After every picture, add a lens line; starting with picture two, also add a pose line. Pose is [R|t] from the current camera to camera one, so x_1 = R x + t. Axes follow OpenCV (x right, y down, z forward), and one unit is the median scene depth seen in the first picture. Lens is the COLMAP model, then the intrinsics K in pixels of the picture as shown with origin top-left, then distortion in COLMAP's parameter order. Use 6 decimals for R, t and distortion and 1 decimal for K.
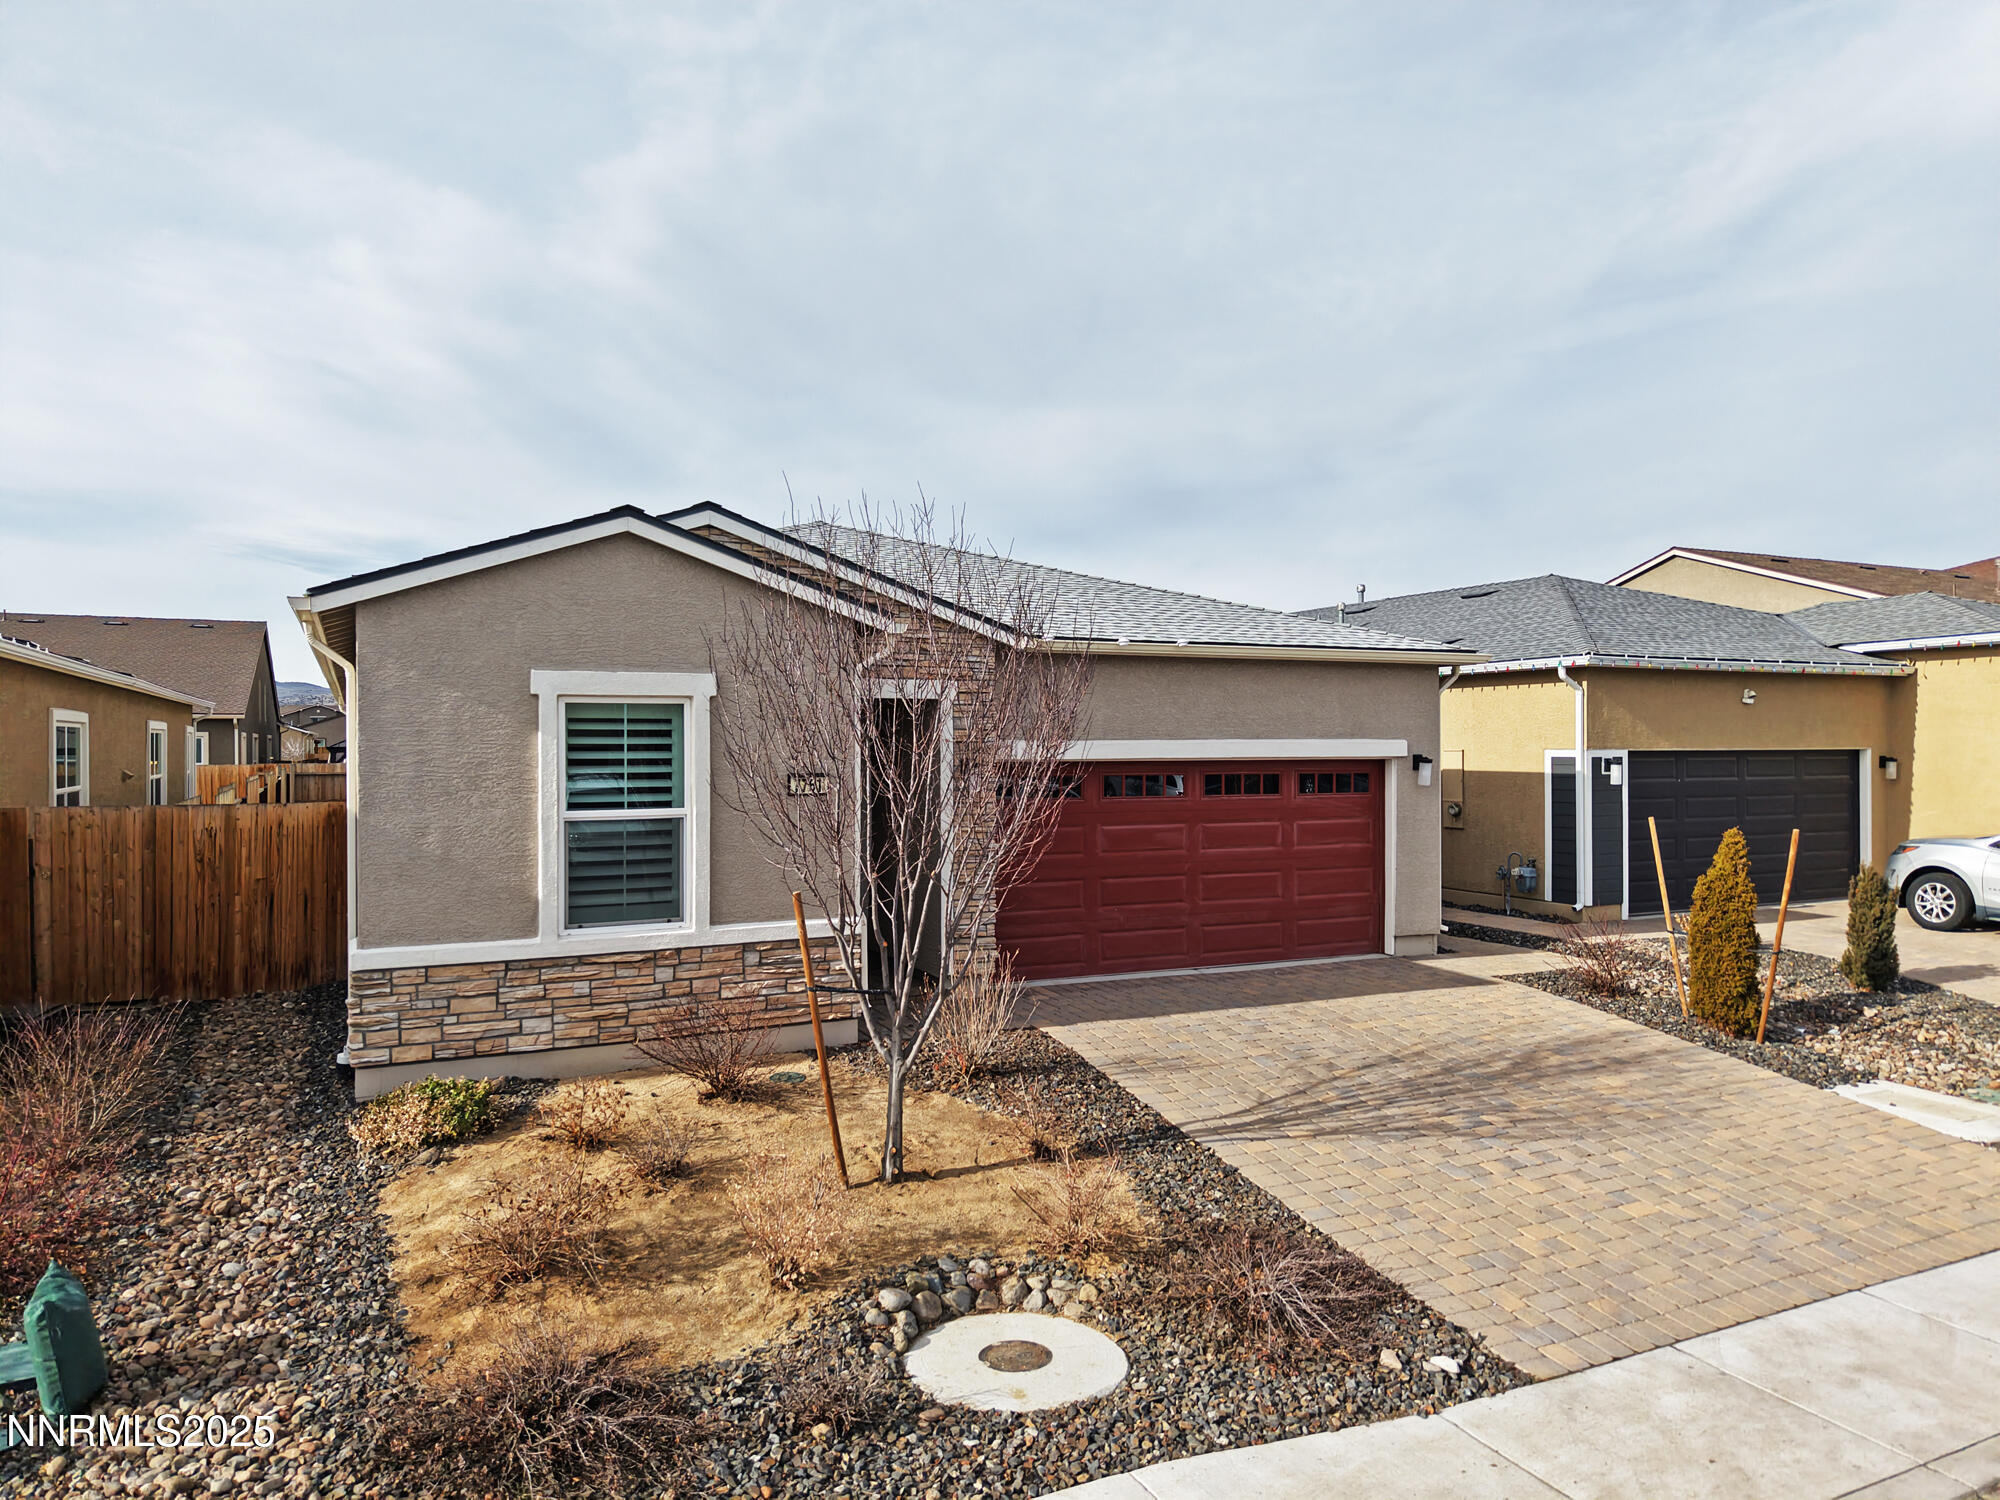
lens RADIAL K [[1330.0, 0, 1006.8], [0, 1330.0, 738.8], [0, 0, 1]] dist [0.005214, -0.006163]
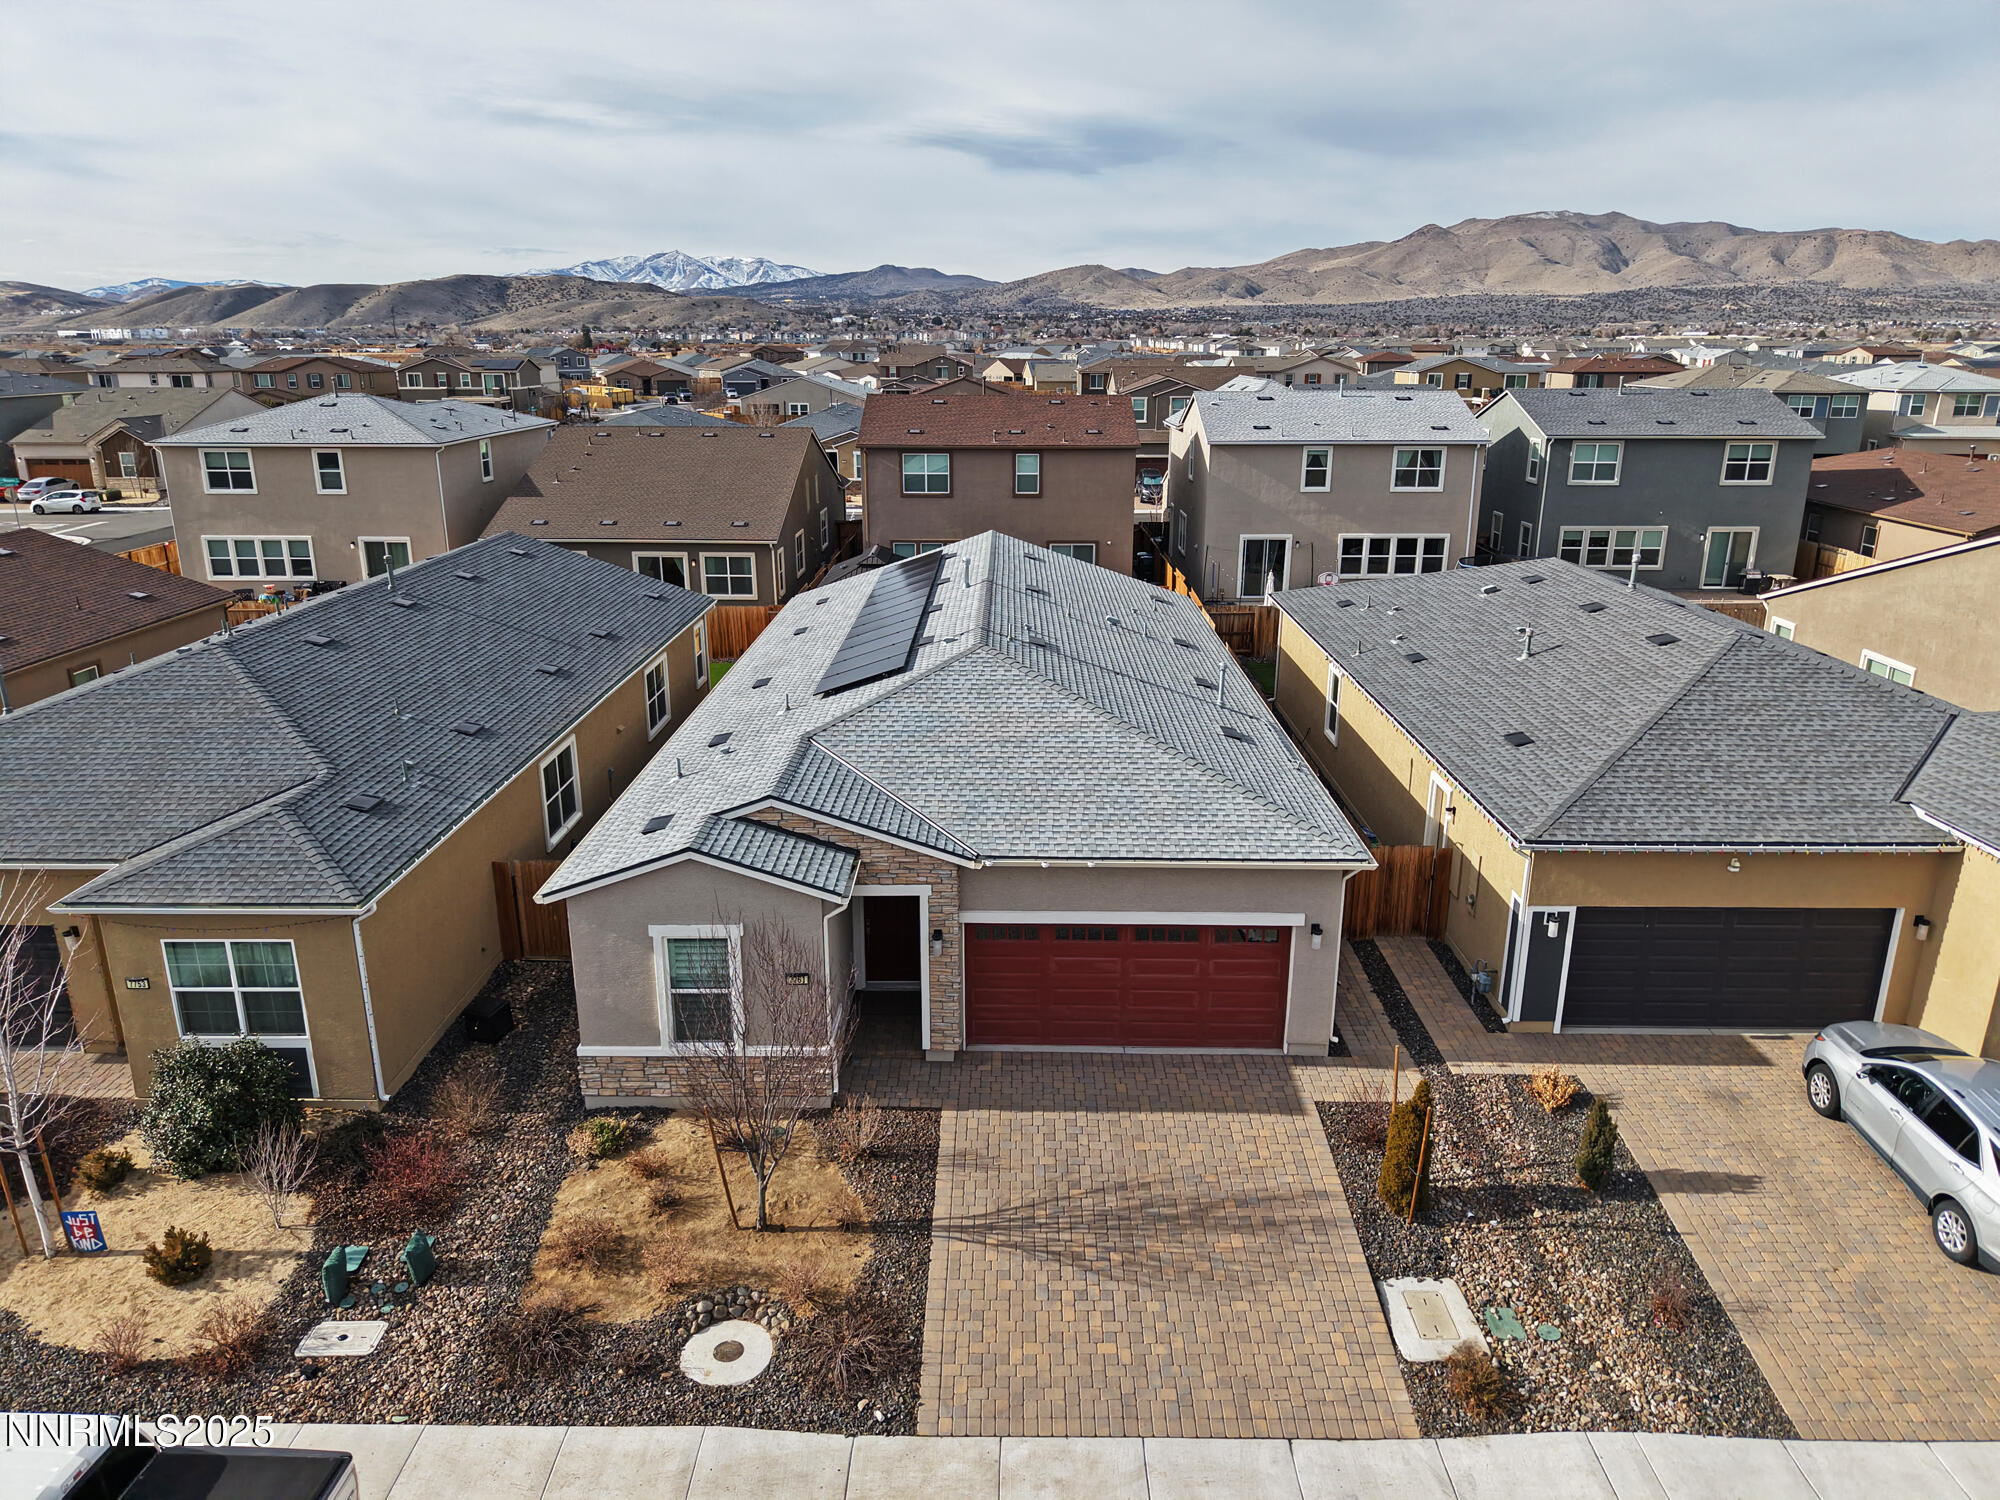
lens RADIAL K [[1330.0, 0, 1006.8], [0, 1330.0, 738.8], [0, 0, 1]] dist [0.005214, -0.006163]
pose [[0.900519, 0.129312, -0.415143, 0.872633], [-0.006011, 0.958366, 0.285480, -0.853479], [0.434775, -0.254585, 0.863804, -0.382266]]
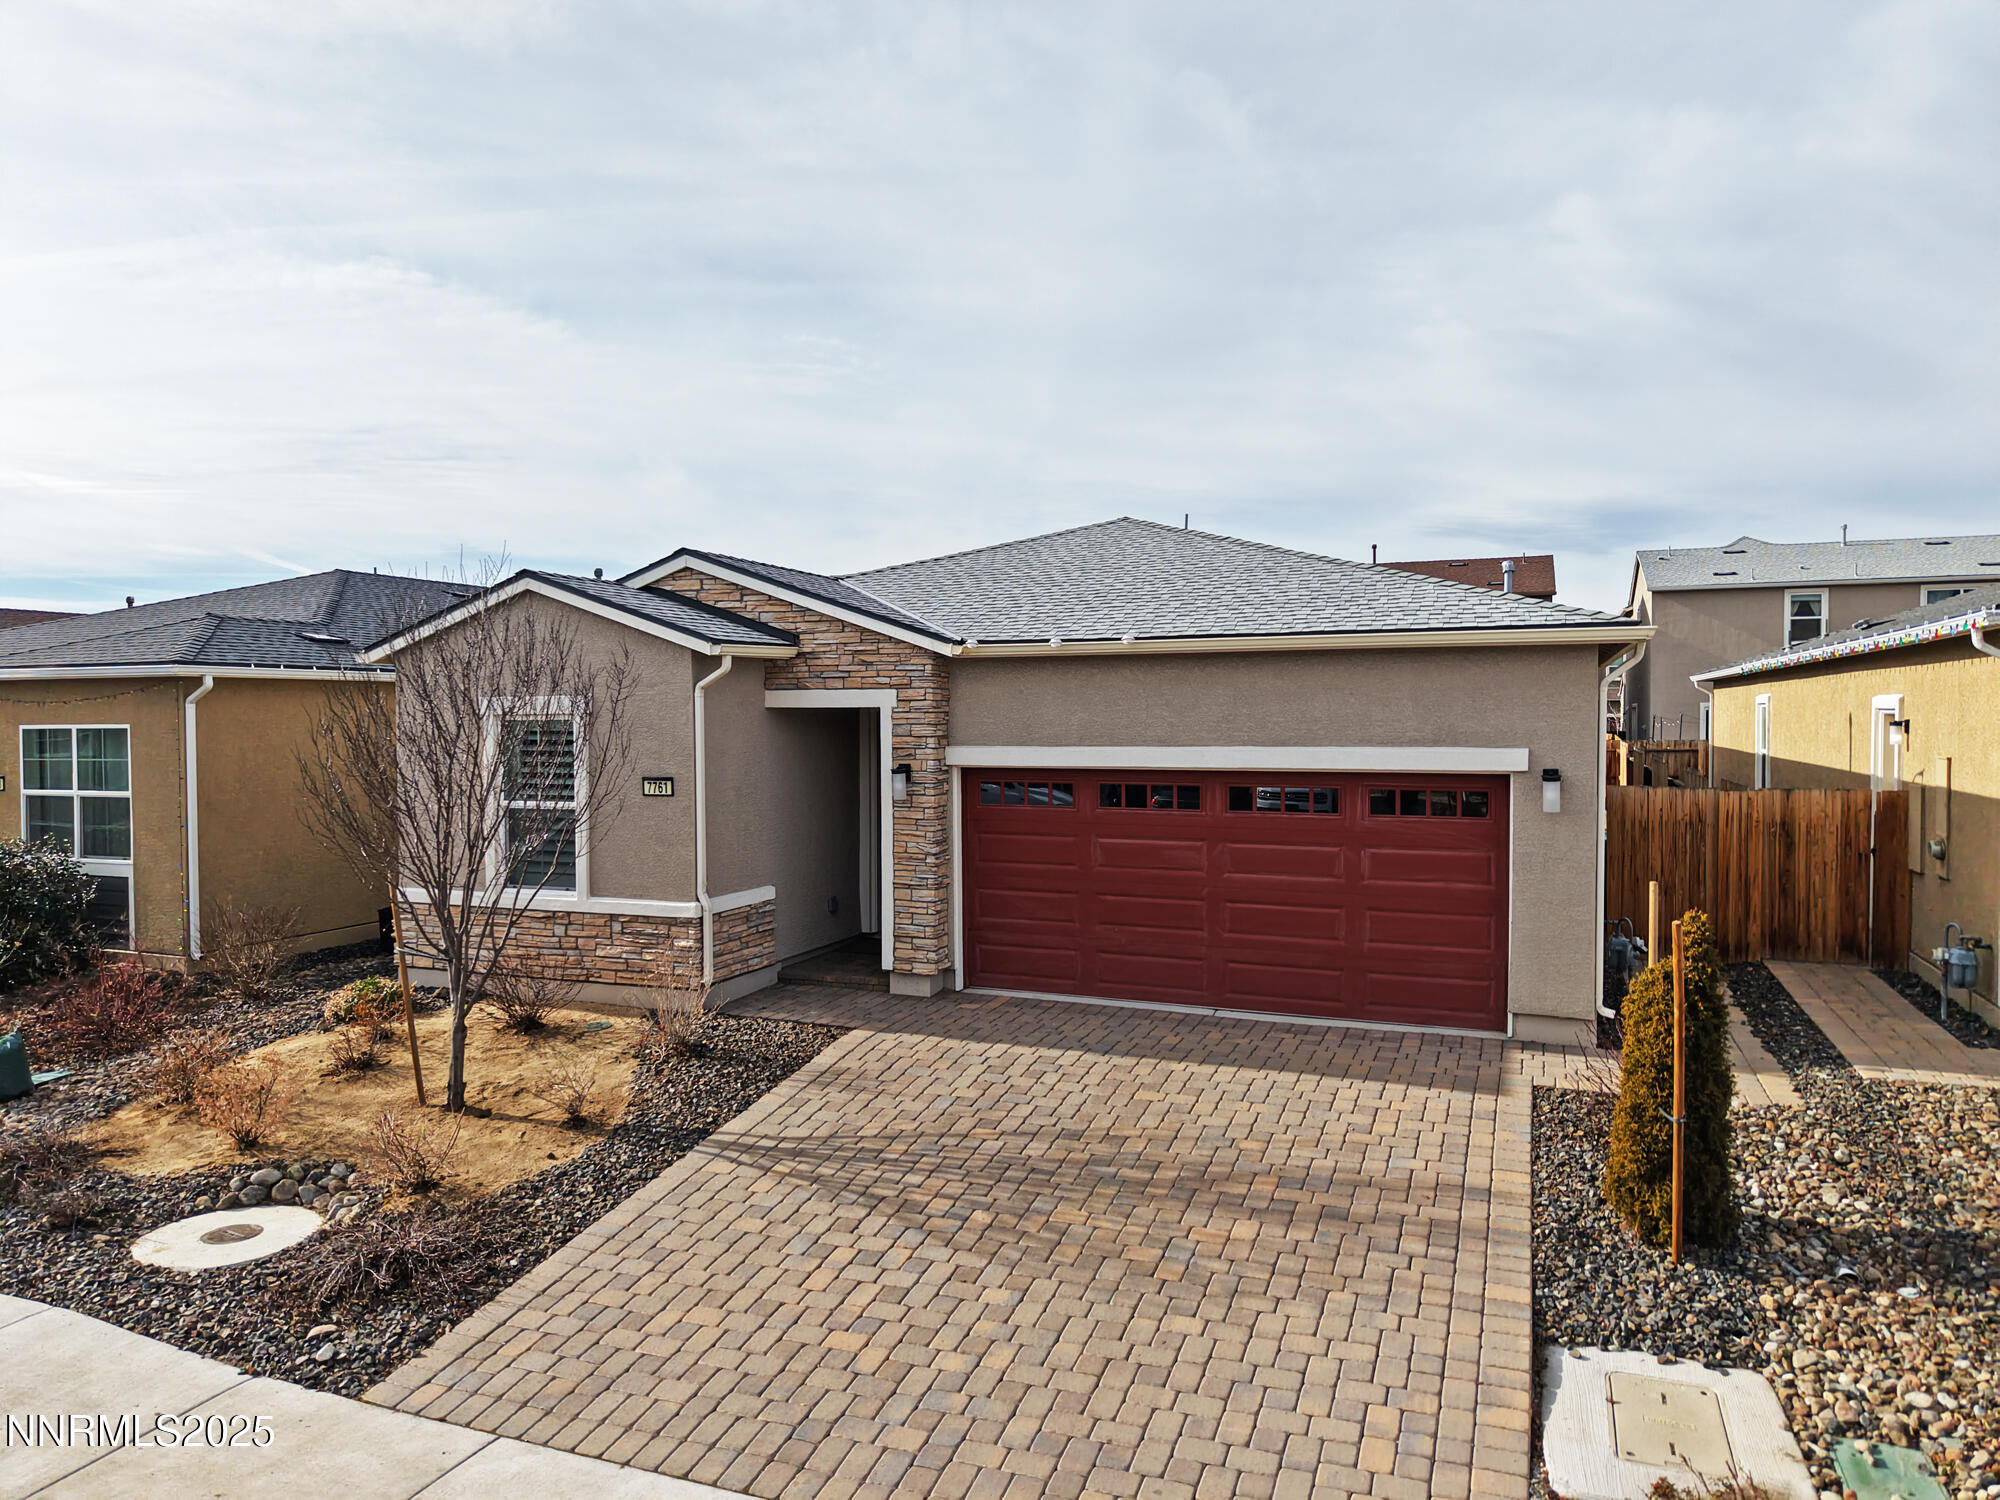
lens RADIAL K [[1338.8, 0, 1000.0], [0, 1338.8, 750.0], [0, 0, 1]] dist [0.000128, -0.000718]
pose [[0.681422, 0.020387, -0.731607, 0.992892], [0.005754, 0.999432, 0.033209, -0.038581], [0.731868, -0.026839, 0.680917, 0.441731]]
